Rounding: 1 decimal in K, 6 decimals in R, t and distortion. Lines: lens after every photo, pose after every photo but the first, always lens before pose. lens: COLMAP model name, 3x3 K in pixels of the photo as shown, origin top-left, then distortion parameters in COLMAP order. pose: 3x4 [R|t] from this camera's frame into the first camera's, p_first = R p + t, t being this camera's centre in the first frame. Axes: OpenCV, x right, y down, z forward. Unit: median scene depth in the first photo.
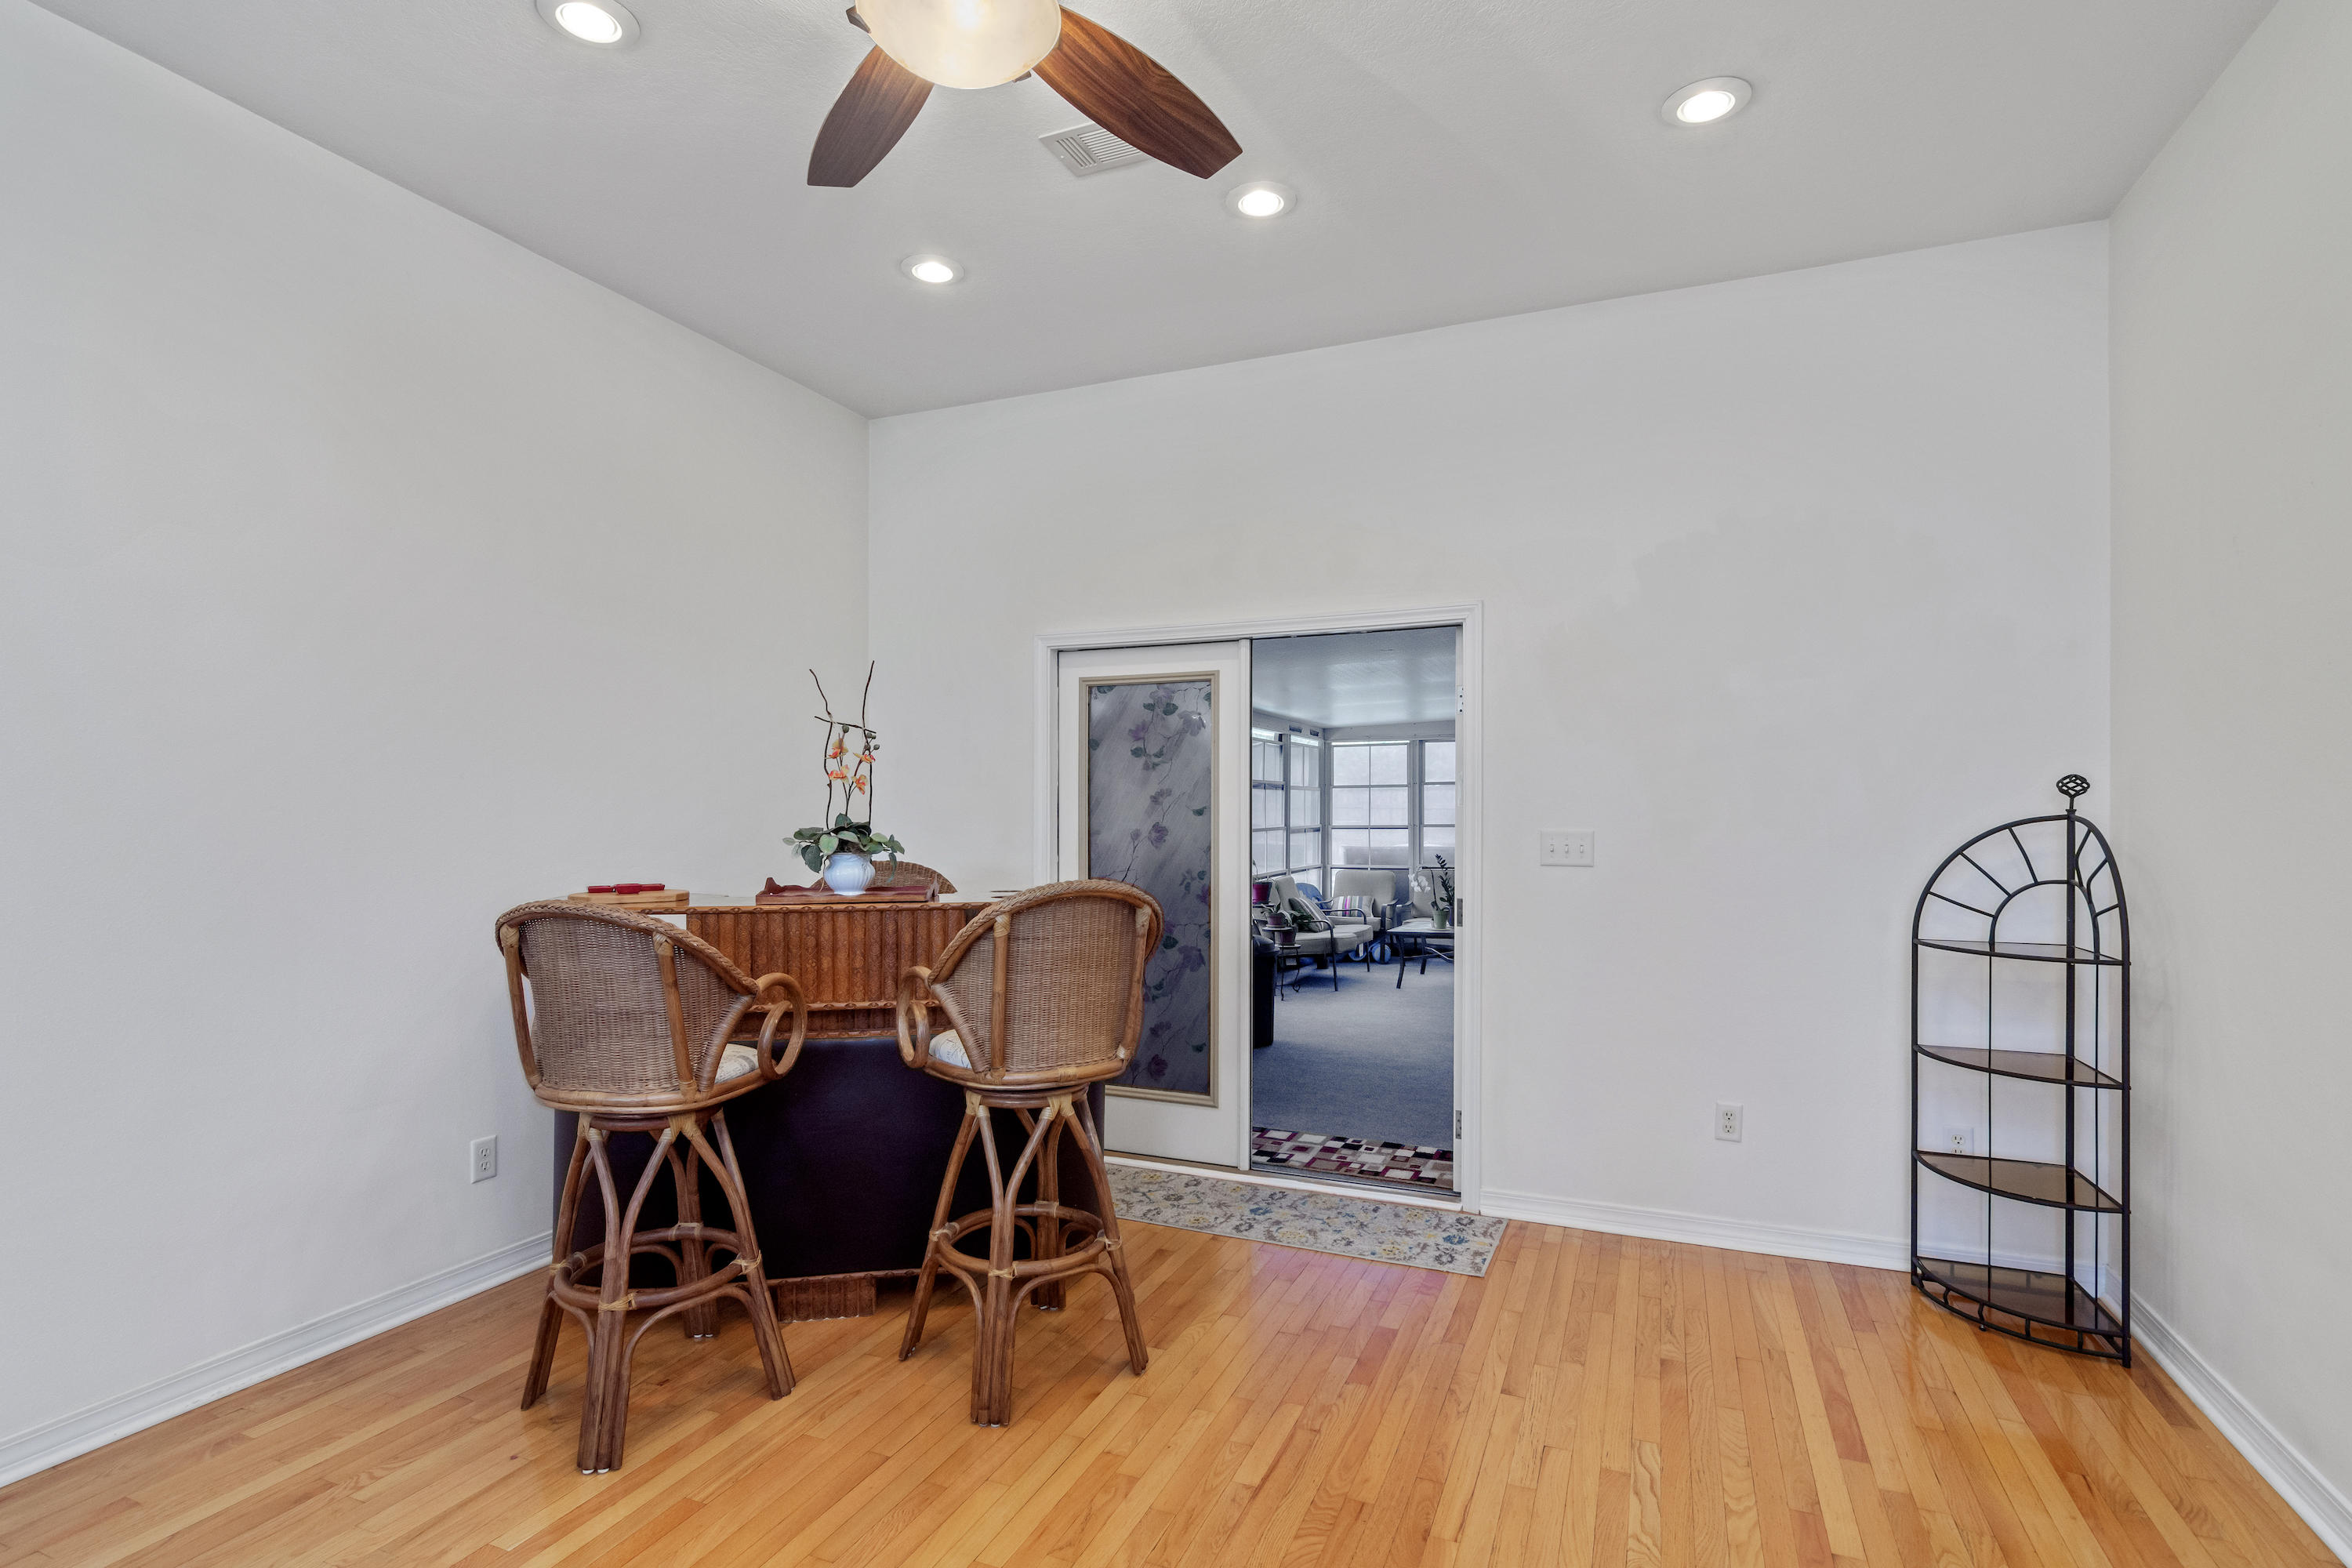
lens RADIAL K [[1136.9, 0, 1169.9], [0, 1136.9, 798.3], [0, 0, 1]] dist [0.001519, 0.002363]
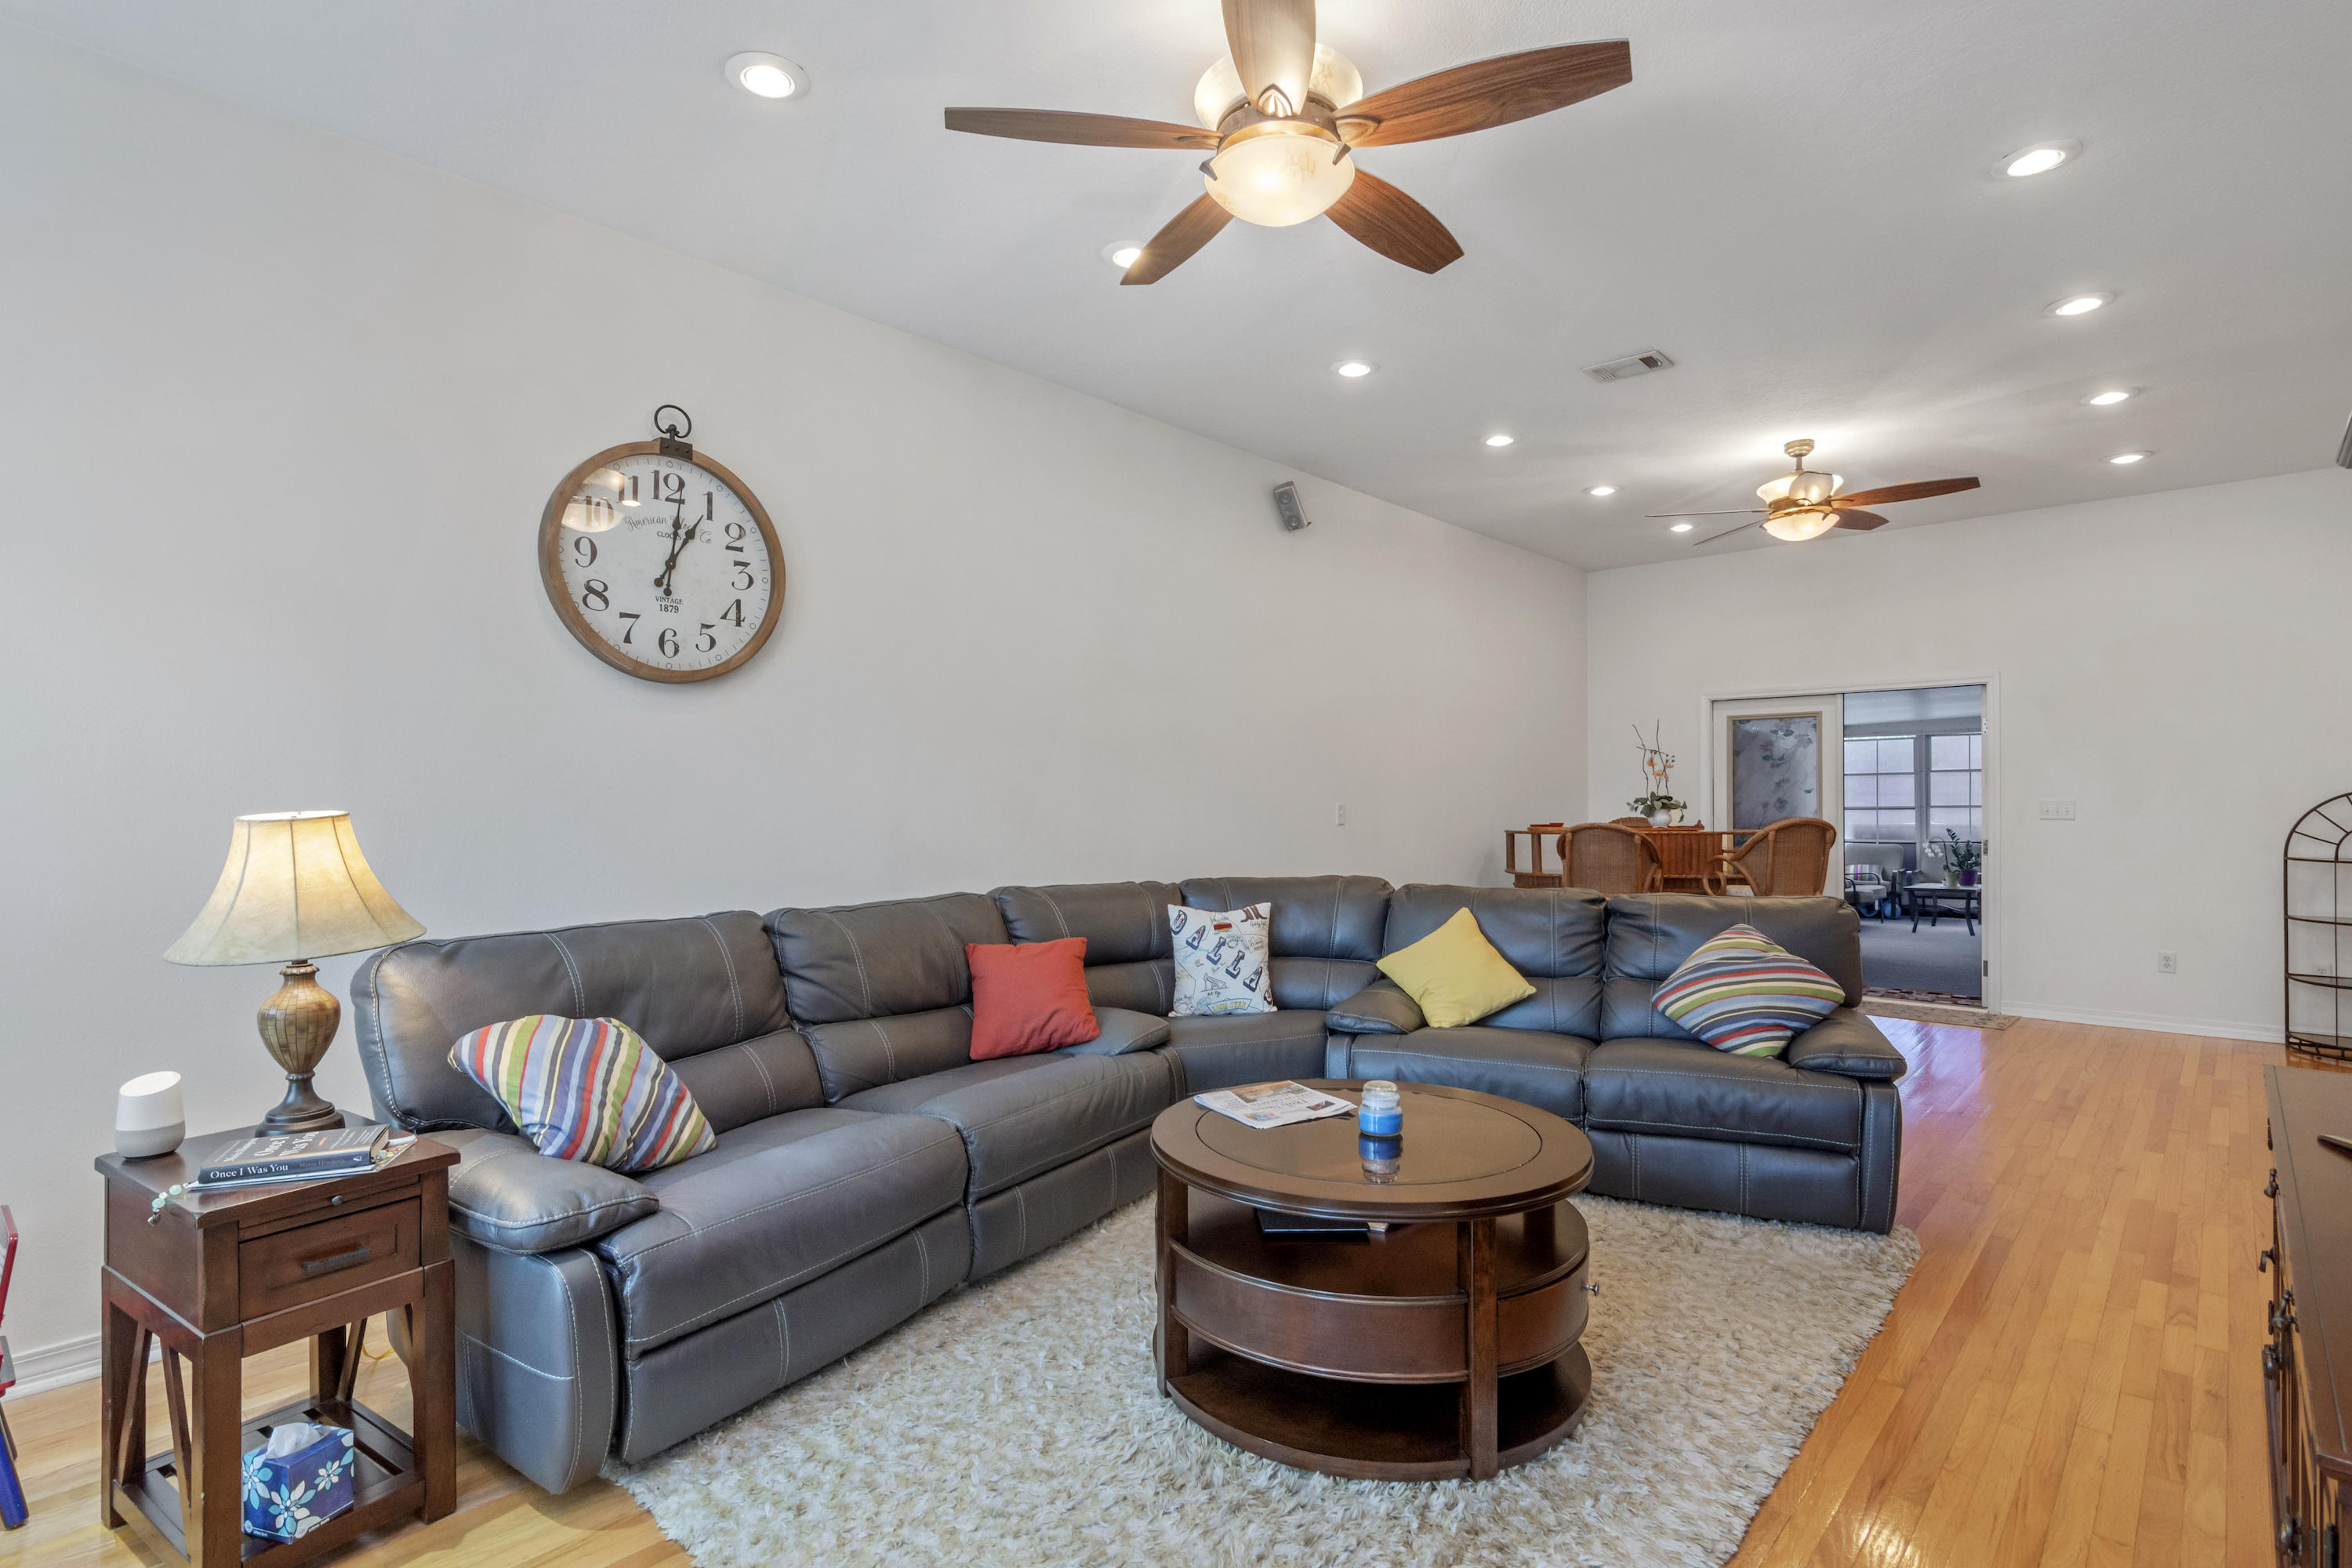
lens RADIAL K [[1136.9, 0, 1179.2], [0, 1136.9, 788.6], [0, 0, 1]] dist [0.001519, 0.002363]
pose [[0.941857, -0.006757, -0.335946, -0.128129], [0.006733, 0.999977, -0.001235, 0.001339], [0.335947, -0.001099, 0.941880, -0.421395]]
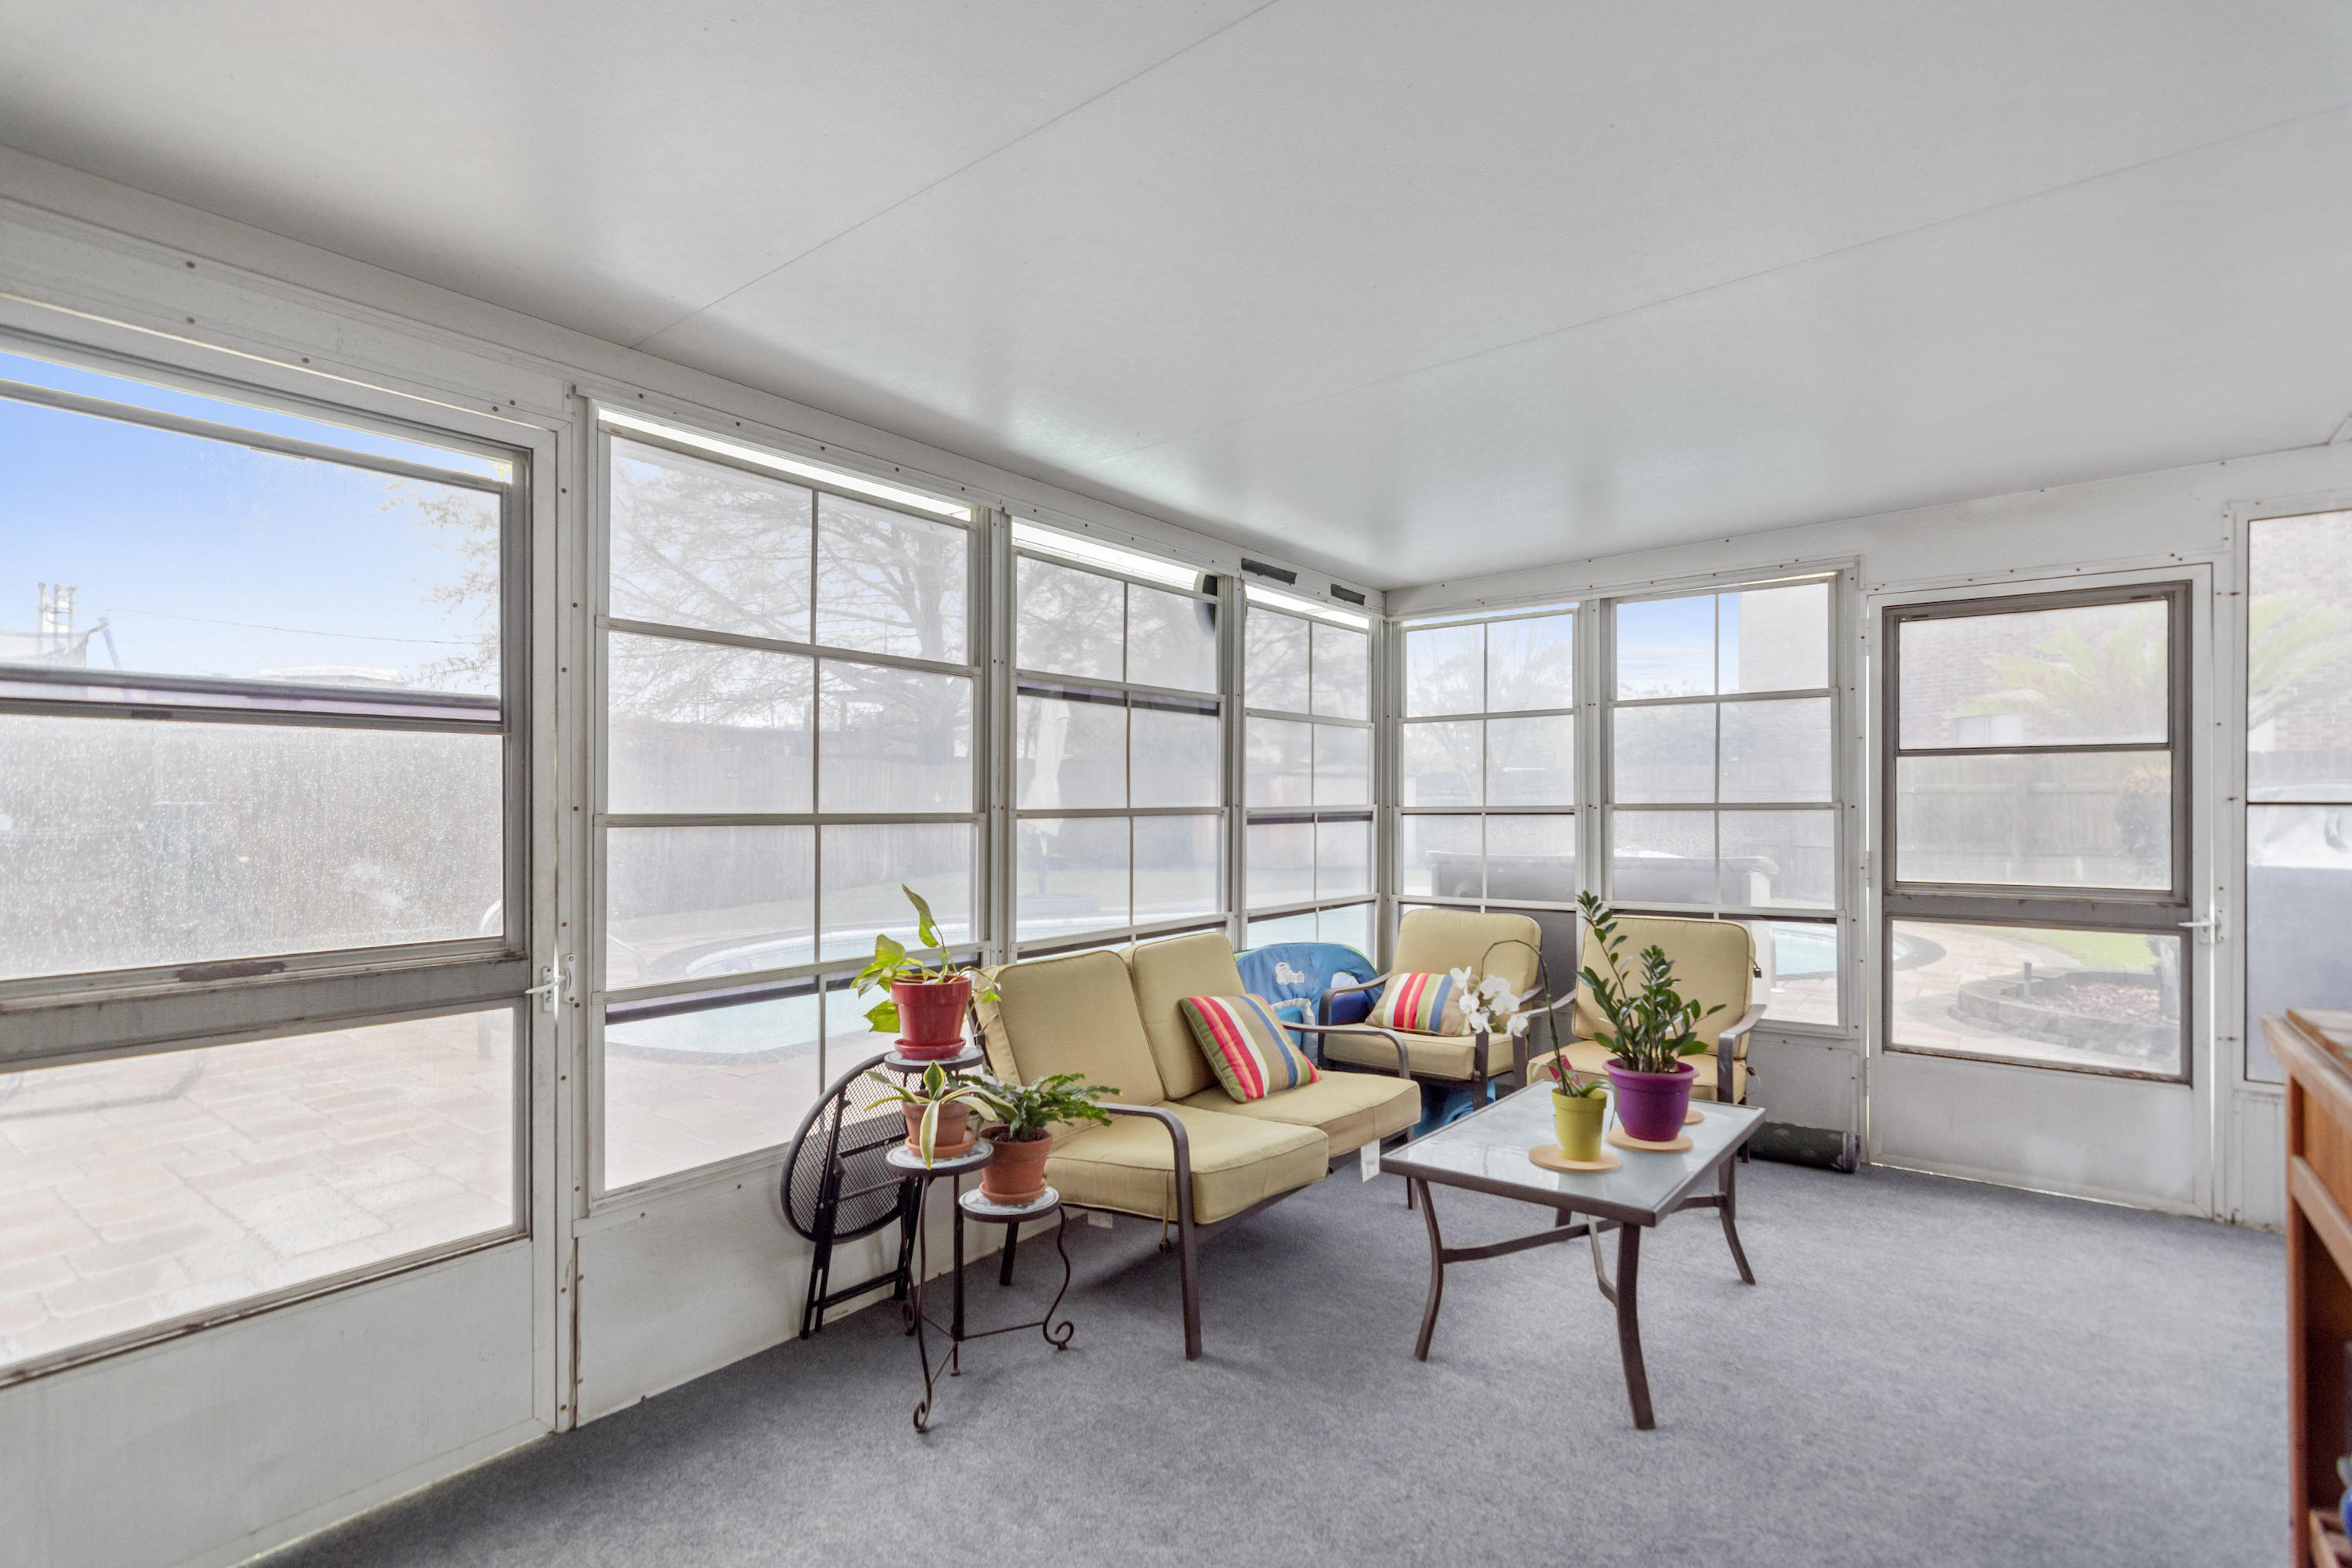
lens RADIAL K [[1136.9, 0, 1189.0], [0, 1136.9, 791.6], [0, 0, 1]] dist [0.001519, 0.002363]
pose [[0.970957, -0.001523, -0.239249, 0.190288], [0.001620, 0.999999, 0.000208, 0.019970], [0.239249, -0.000590, 0.970958, 0.623827]]
